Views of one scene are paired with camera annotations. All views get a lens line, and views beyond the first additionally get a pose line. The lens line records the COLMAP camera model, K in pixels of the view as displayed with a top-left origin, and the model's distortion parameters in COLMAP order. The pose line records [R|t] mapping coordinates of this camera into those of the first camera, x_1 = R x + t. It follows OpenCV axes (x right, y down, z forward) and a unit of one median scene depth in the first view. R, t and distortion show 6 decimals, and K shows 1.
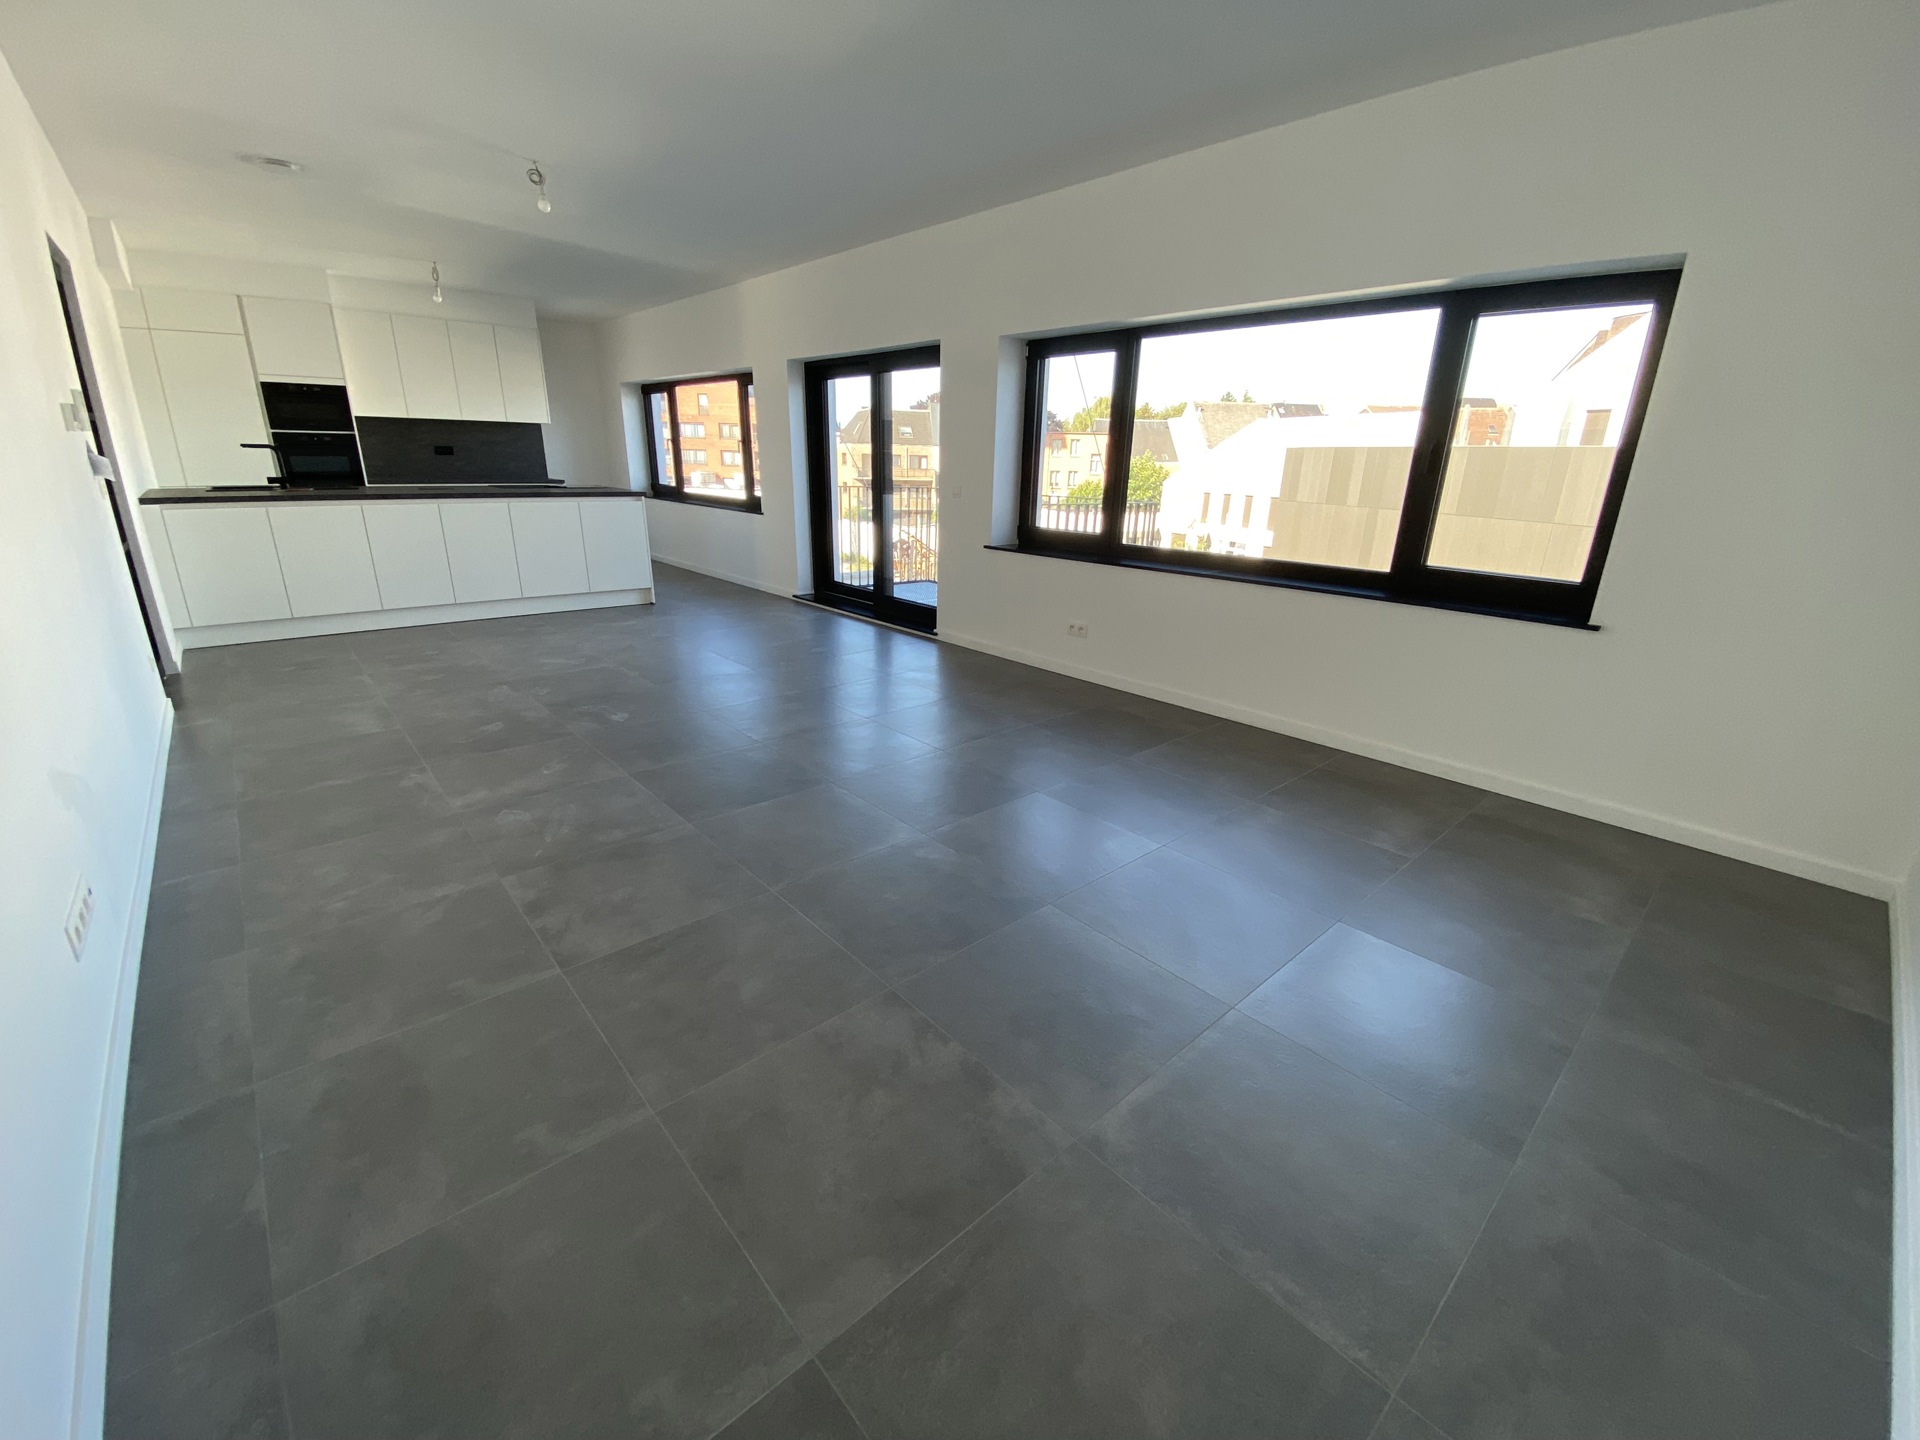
lens RADIAL K [[778.7, 0, 945.0], [0, 778.7, 730.0], [0, 0, 1]] dist [0.000455, -0.000093]
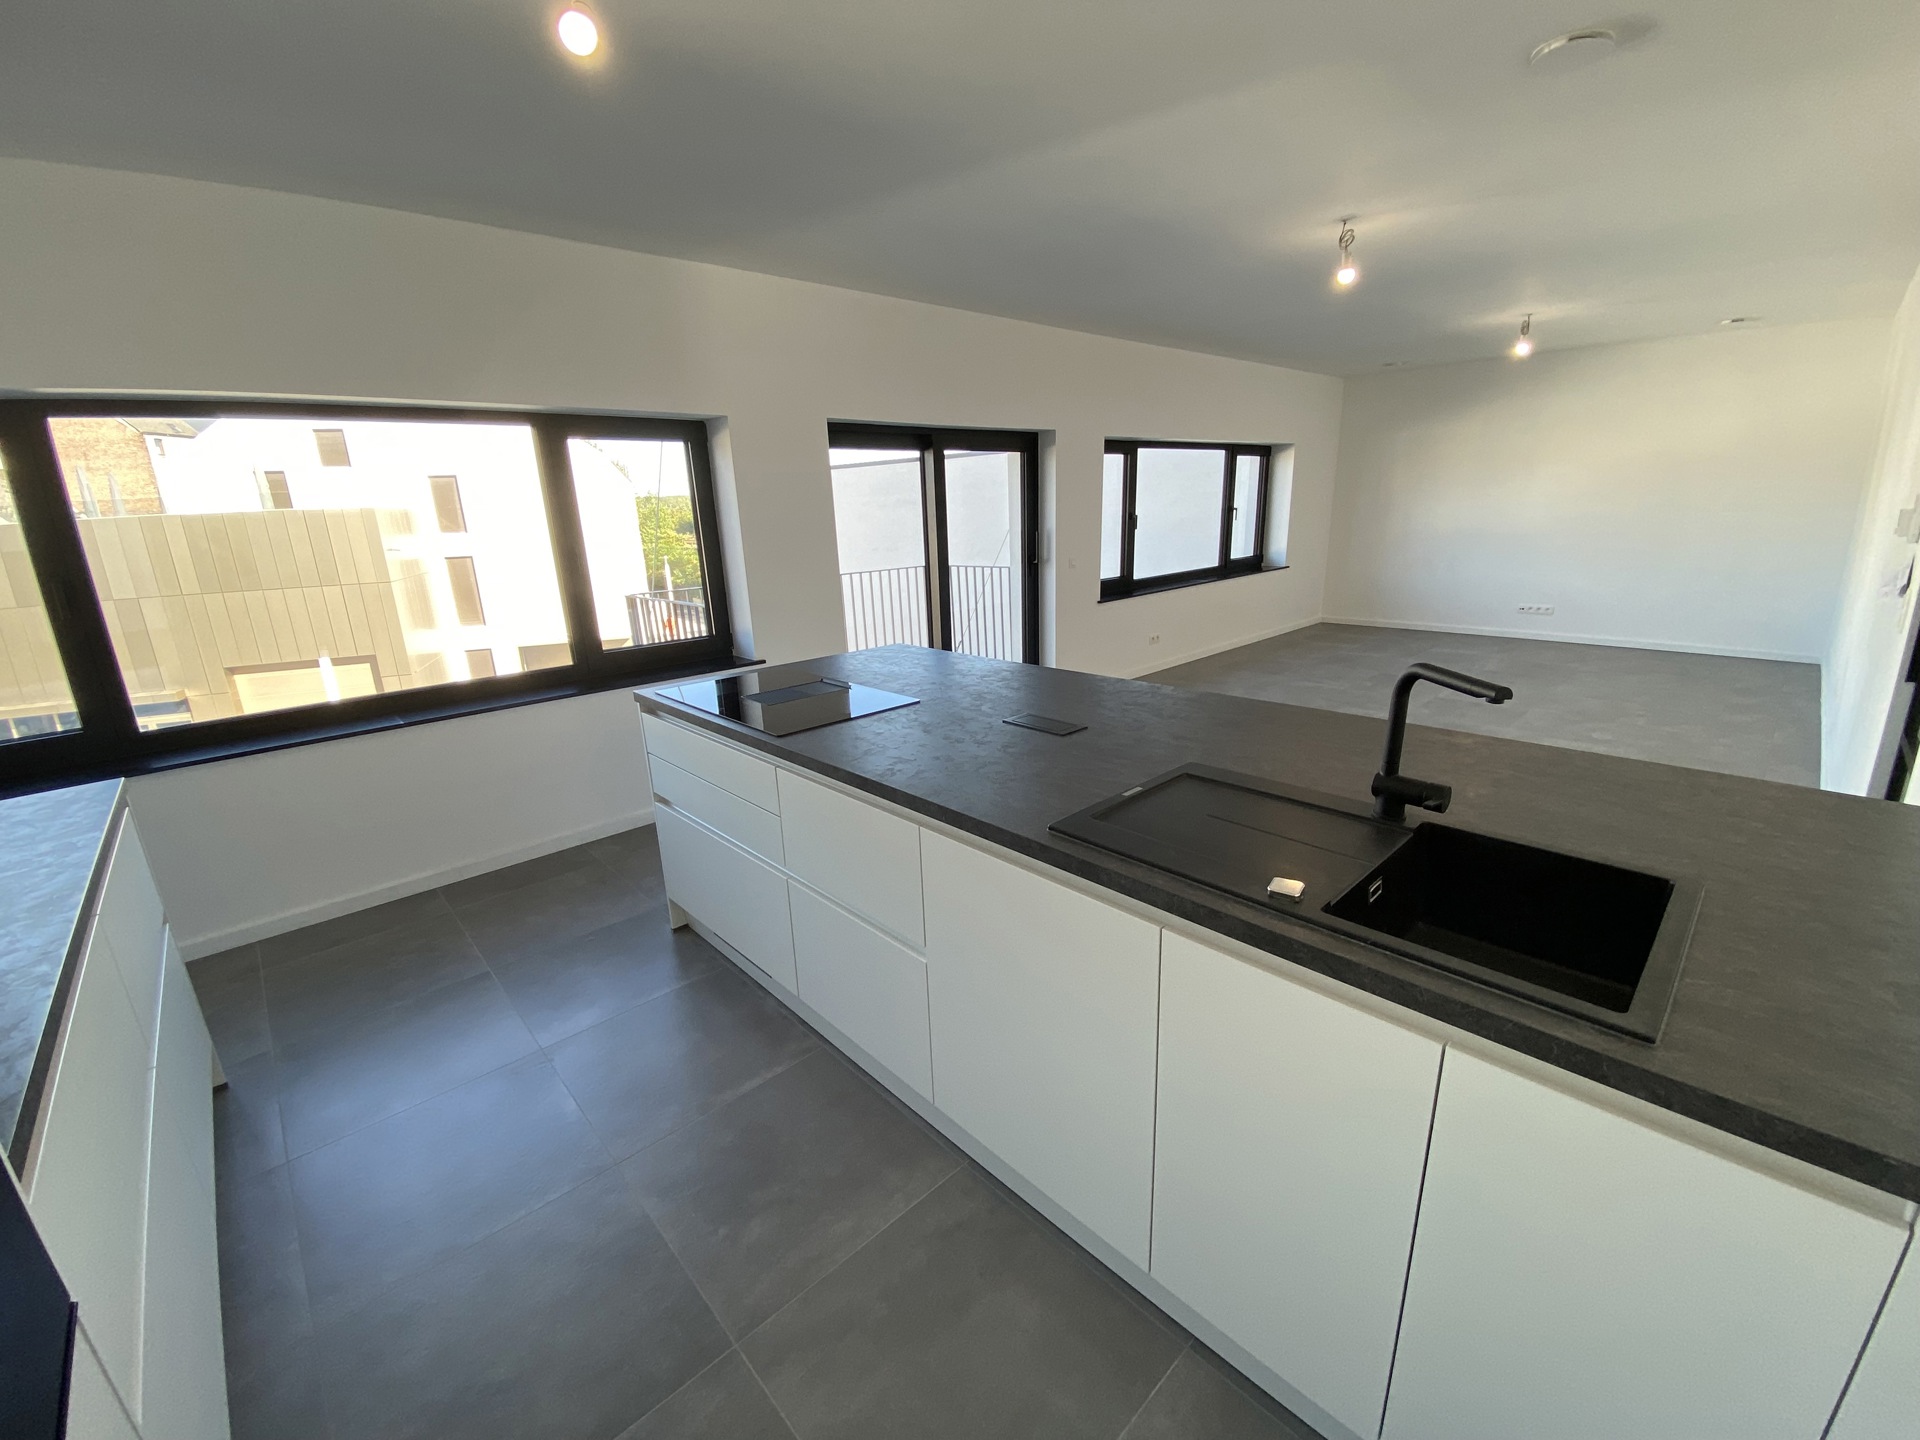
lens RADIAL K [[778.7, 0, 945.0], [0, 778.7, 730.0], [0, 0, 1]] dist [0.000455, -0.000093]
pose [[-0.002856, -0.263308, 0.964708, -1.230905], [0.400956, 0.883467, 0.242322, -0.472549], [-0.916093, 0.387497, 0.103052, 1.241302]]
